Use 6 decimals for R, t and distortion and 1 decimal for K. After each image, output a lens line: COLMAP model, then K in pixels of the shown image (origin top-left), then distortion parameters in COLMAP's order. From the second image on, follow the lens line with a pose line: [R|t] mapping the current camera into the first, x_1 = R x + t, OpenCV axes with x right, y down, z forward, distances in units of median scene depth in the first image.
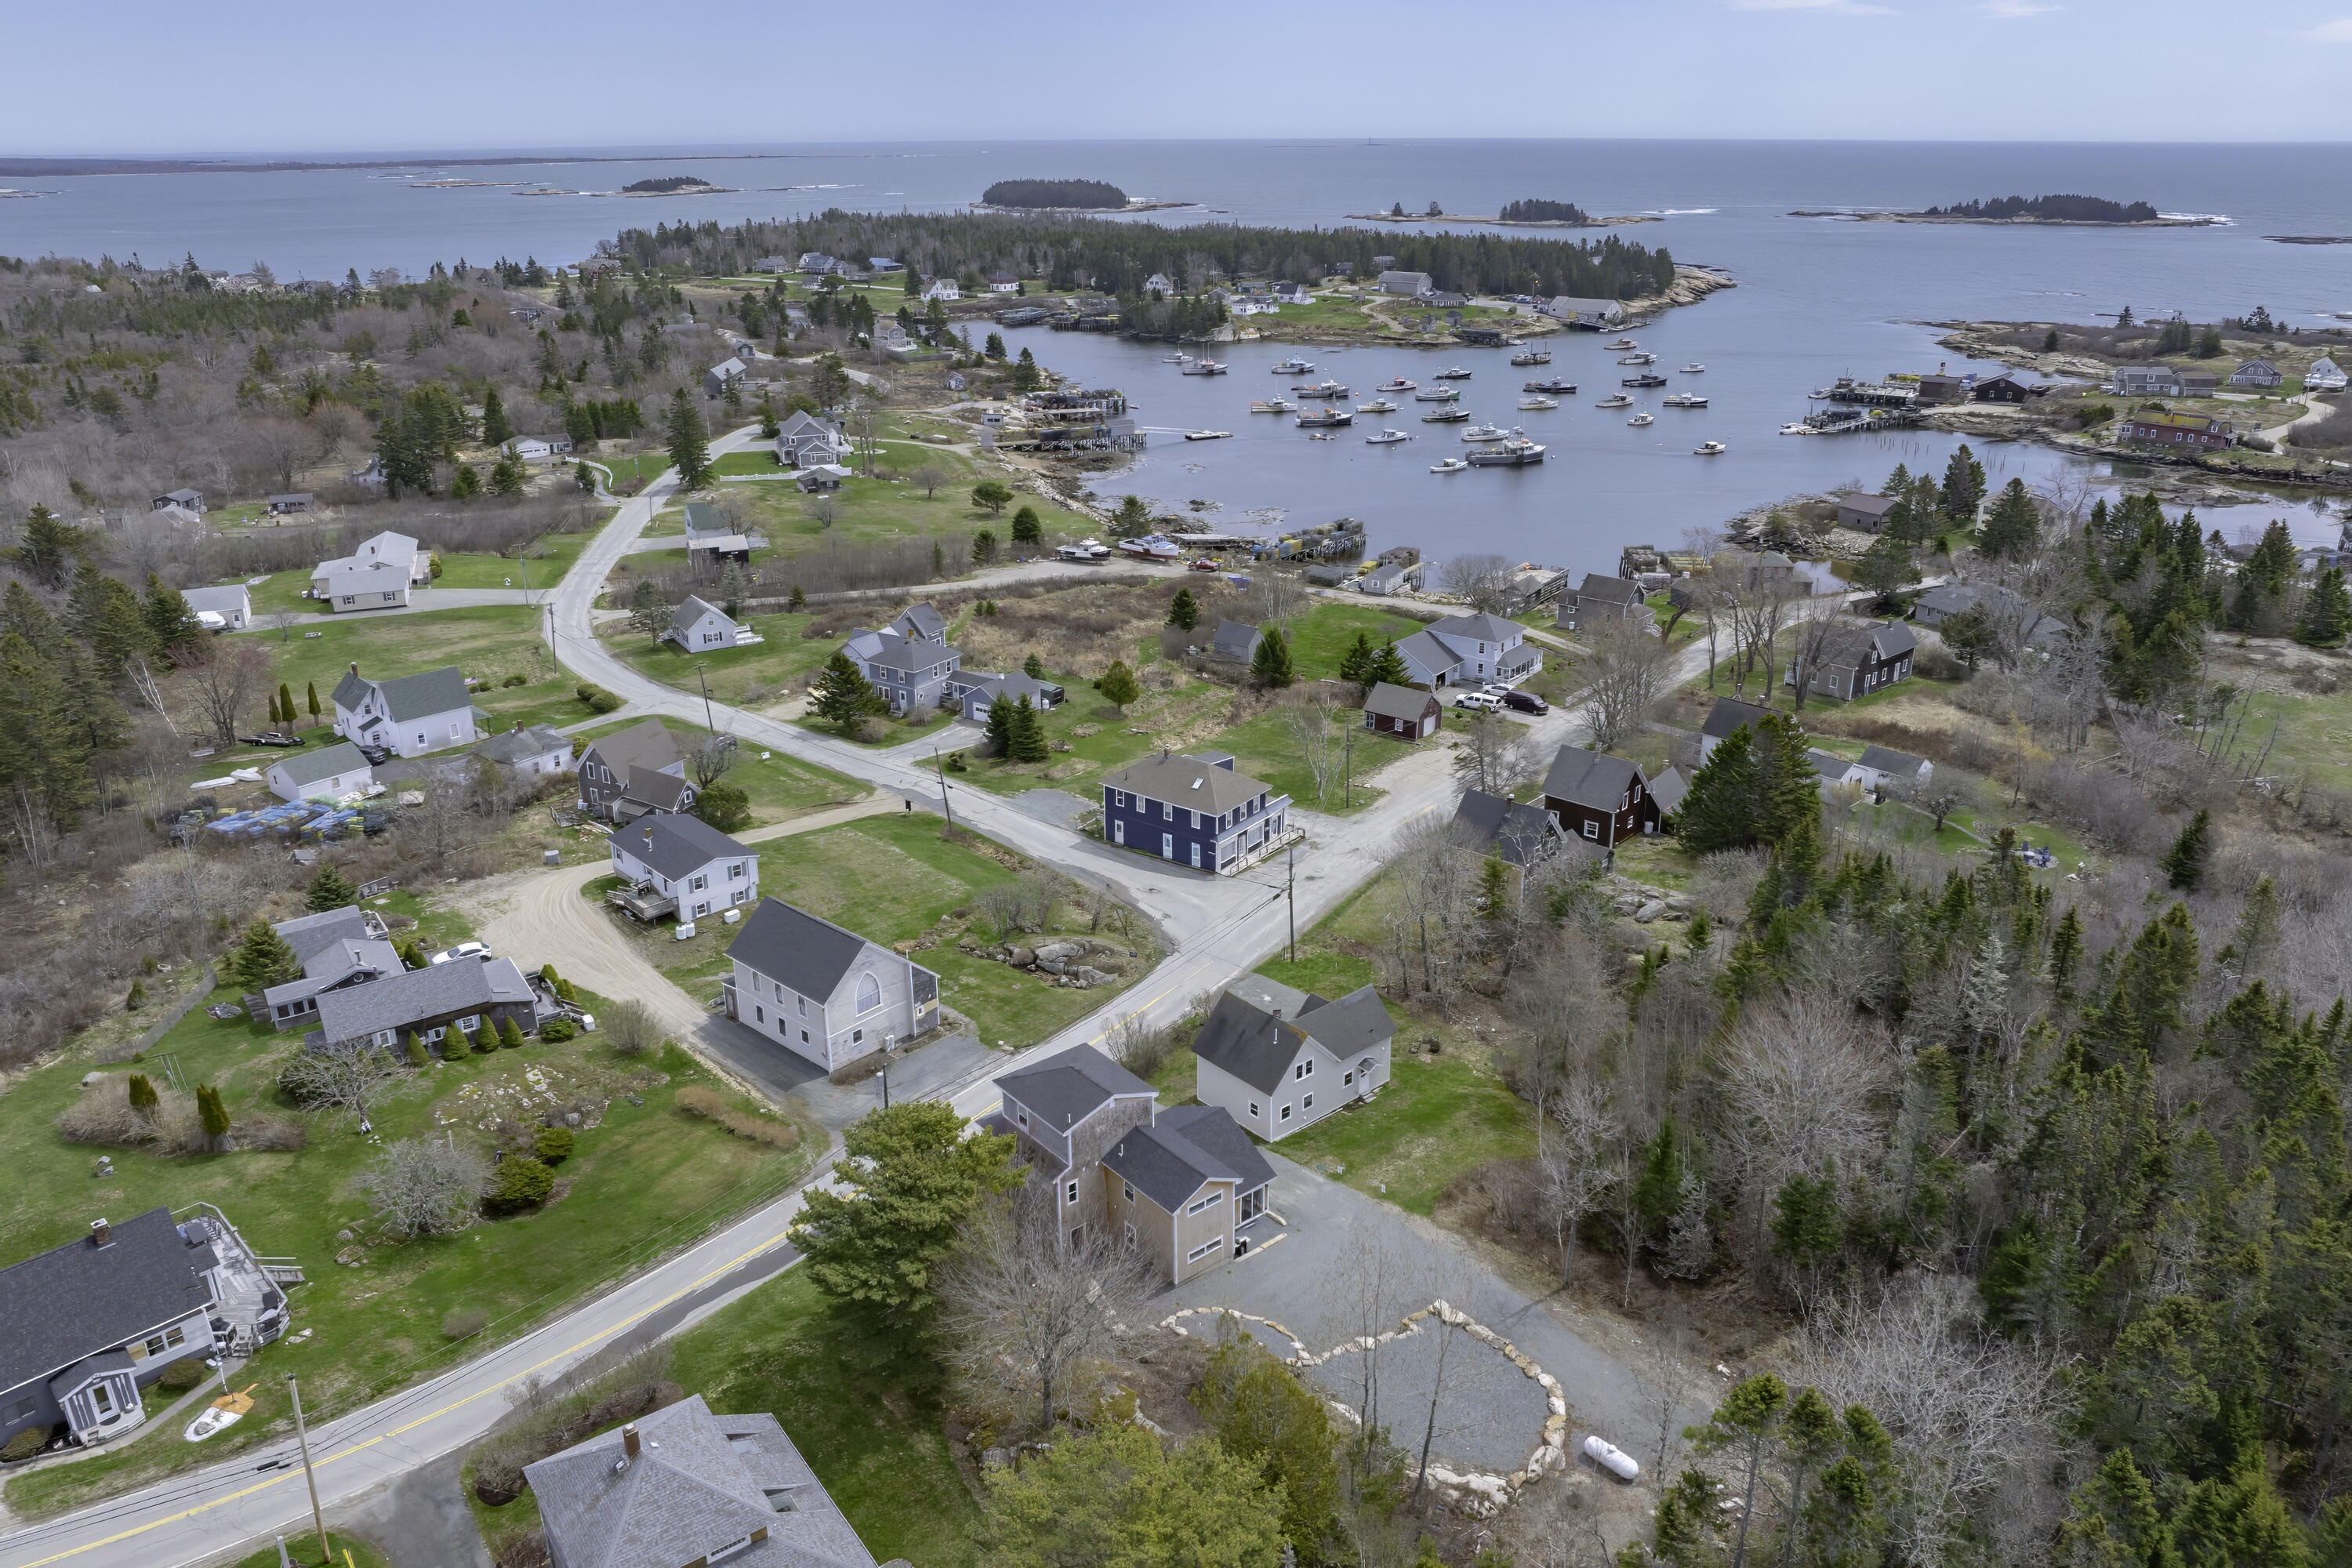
lens RADIAL K [[1658.4, 0, 1191.7], [0, 1658.4, 780.5], [0, 0, 1]] dist [-0.035608, -0.006809]
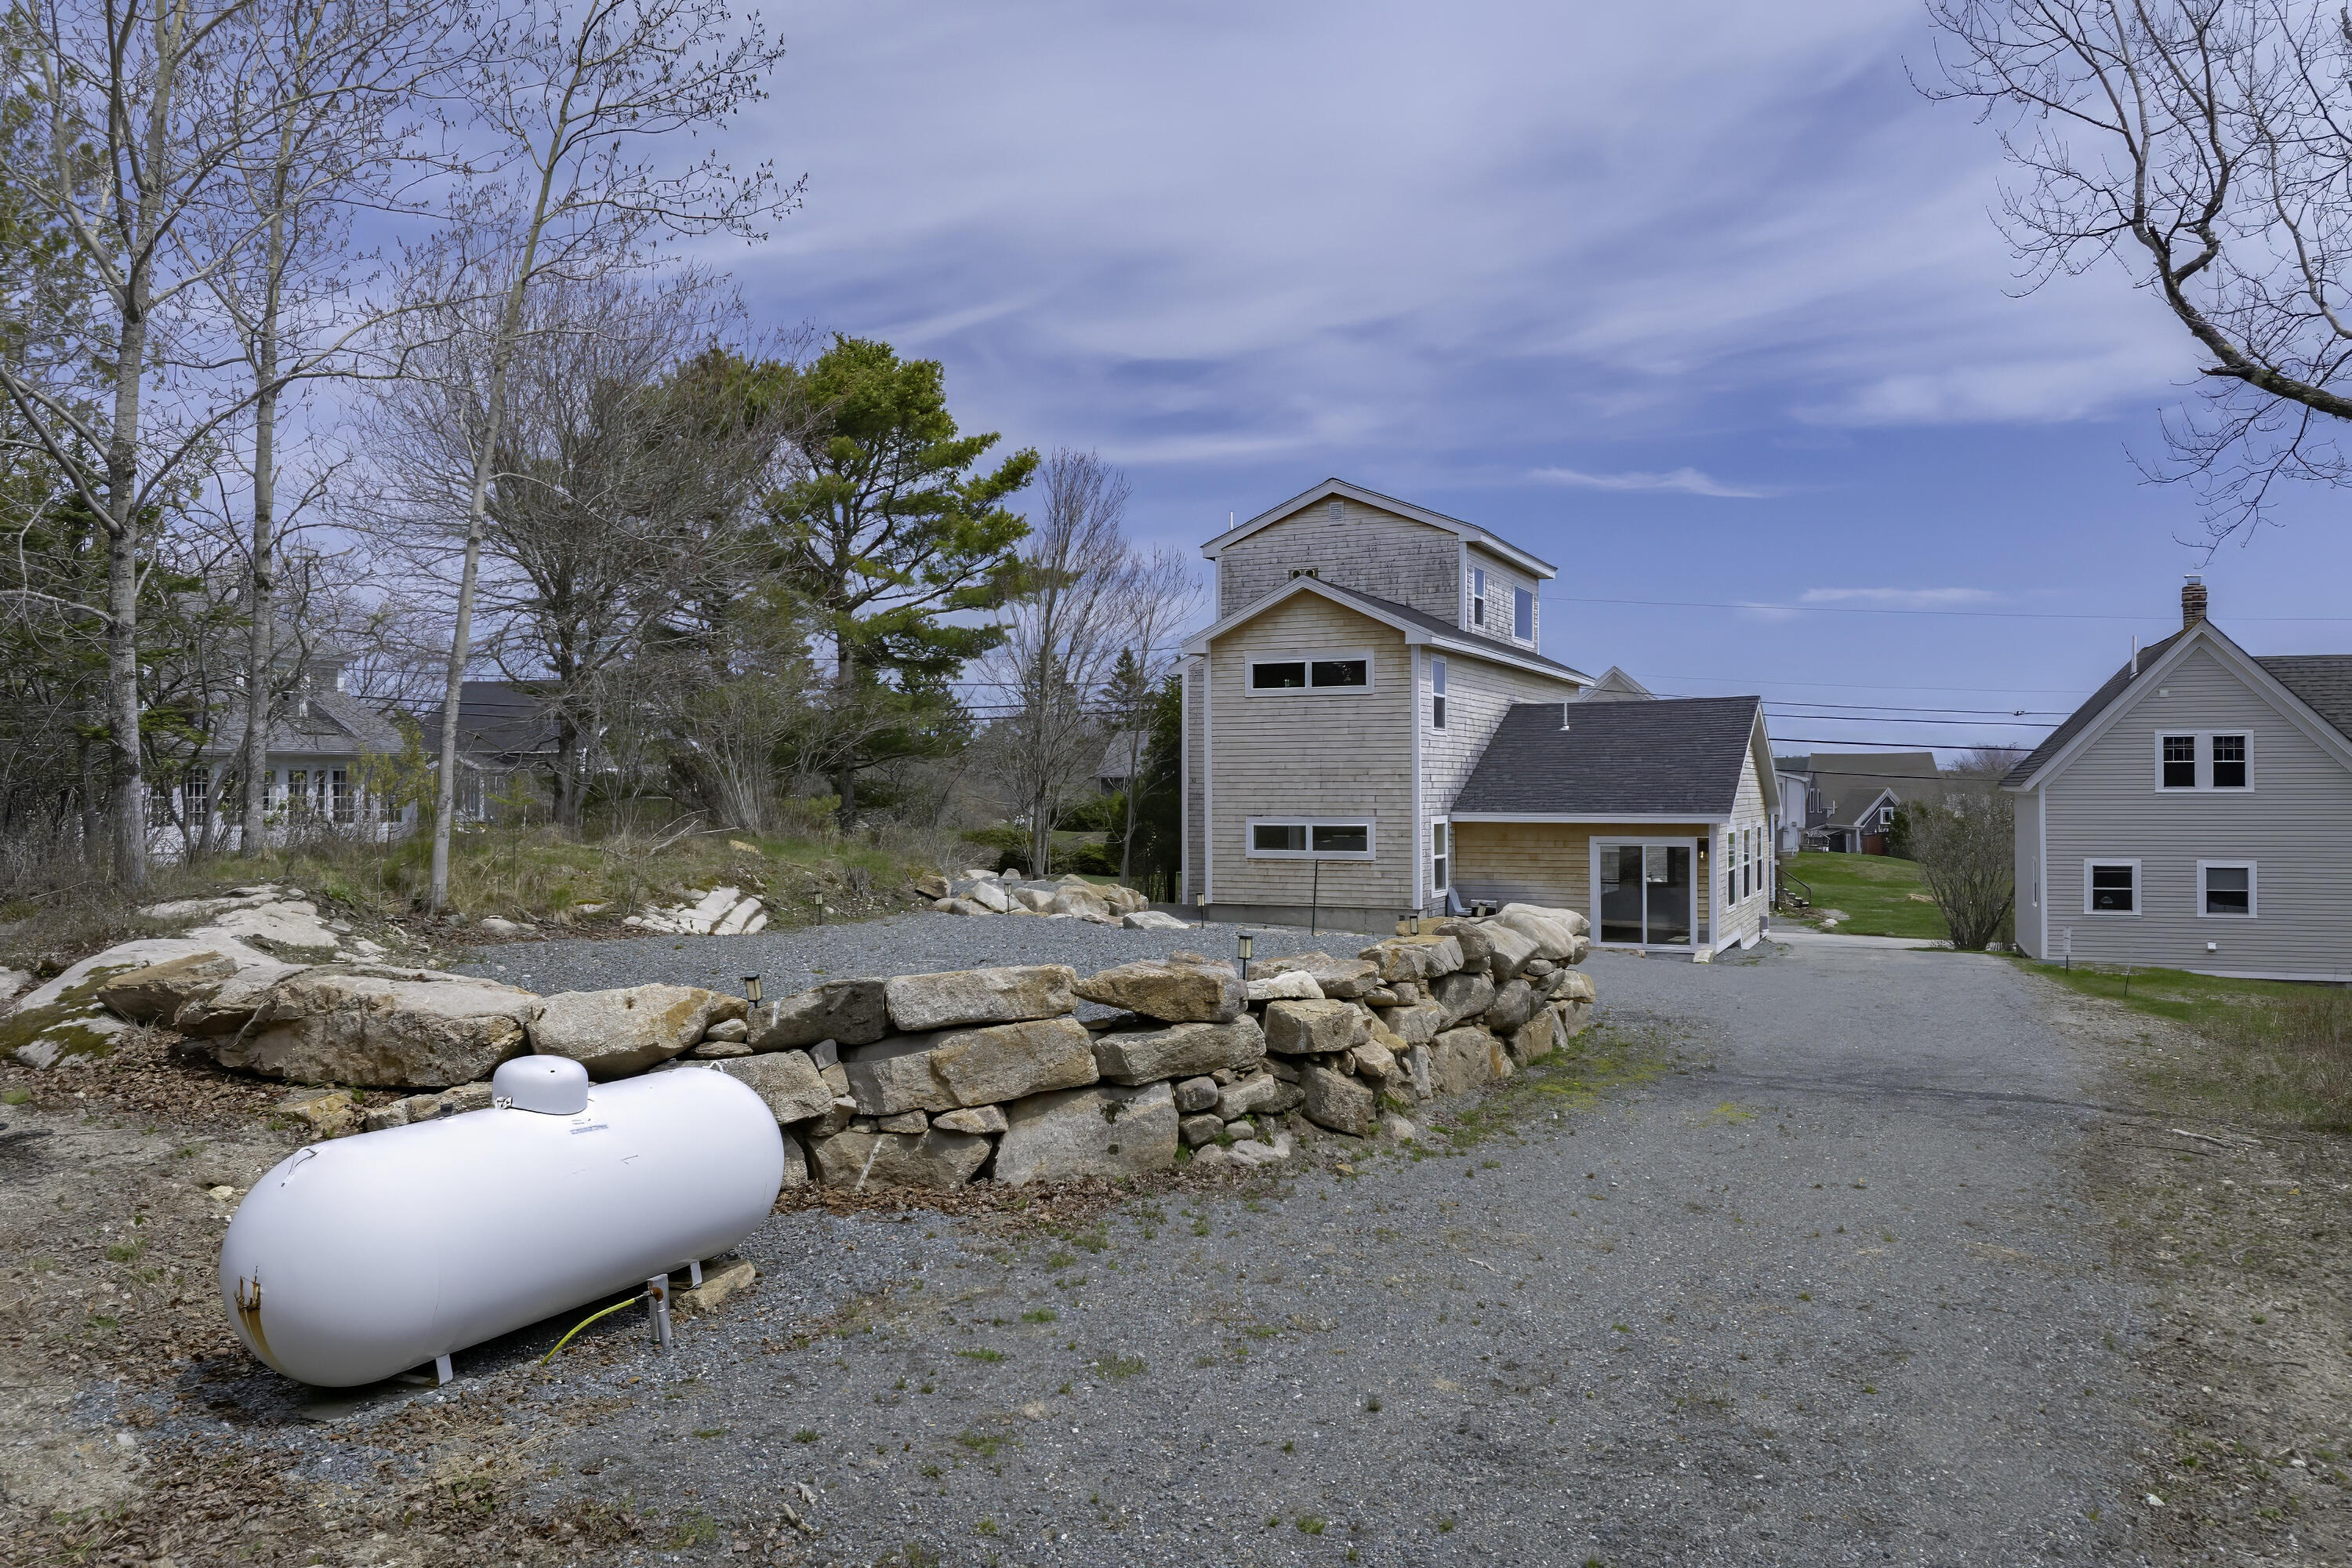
lens RADIAL K [[1658.4, 0, 1208.2], [0, 1658.4, 783.2], [0, 0, 1]] dist [-0.035608, -0.006809]
pose [[0.443667, 0.000217, -0.896192, 0.143449], [-0.322663, 0.932976, -0.159511, 0.159248], [0.836091, 0.359938, 0.414001, 0.400937]]
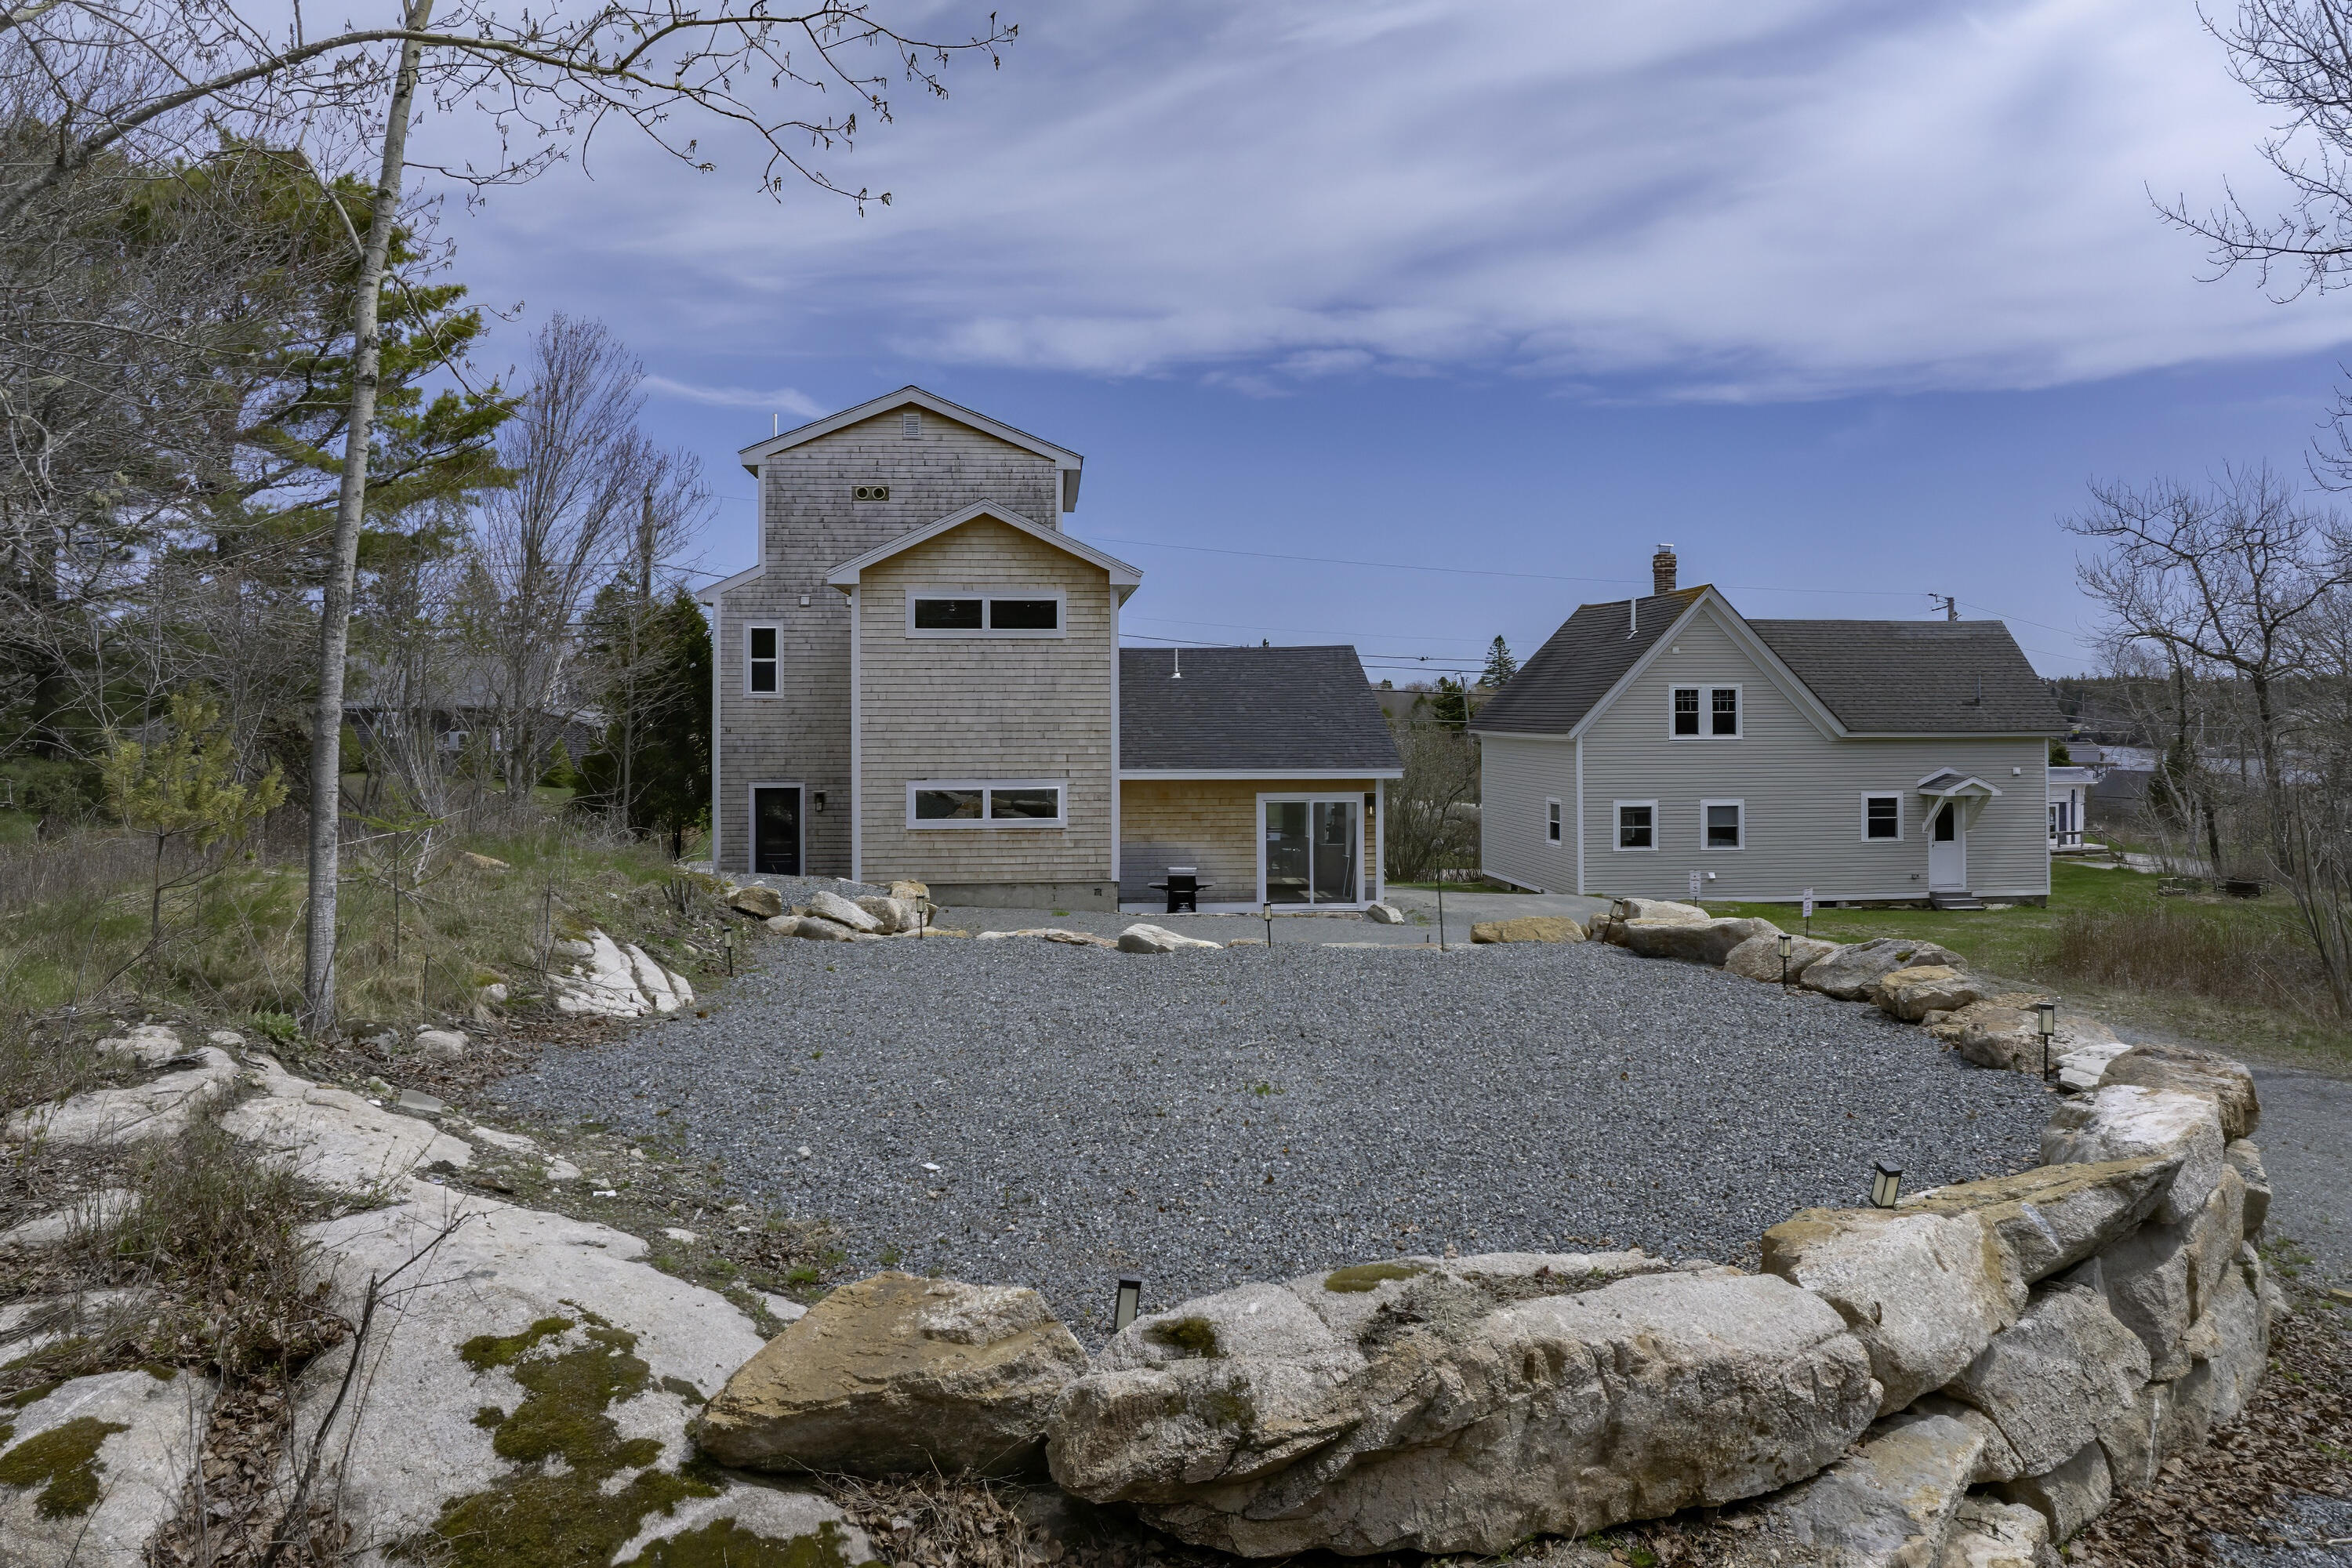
lens RADIAL K [[1658.4, 0, 1185.8], [0, 1658.4, 723.2], [0, 0, 1]] dist [-0.035608, -0.006809]
pose [[0.831259, 0.010055, -0.555795, 0.094200], [-0.202601, 0.936545, -0.286070, 0.165344], [0.517650, 0.350403, 0.780549, 0.375564]]
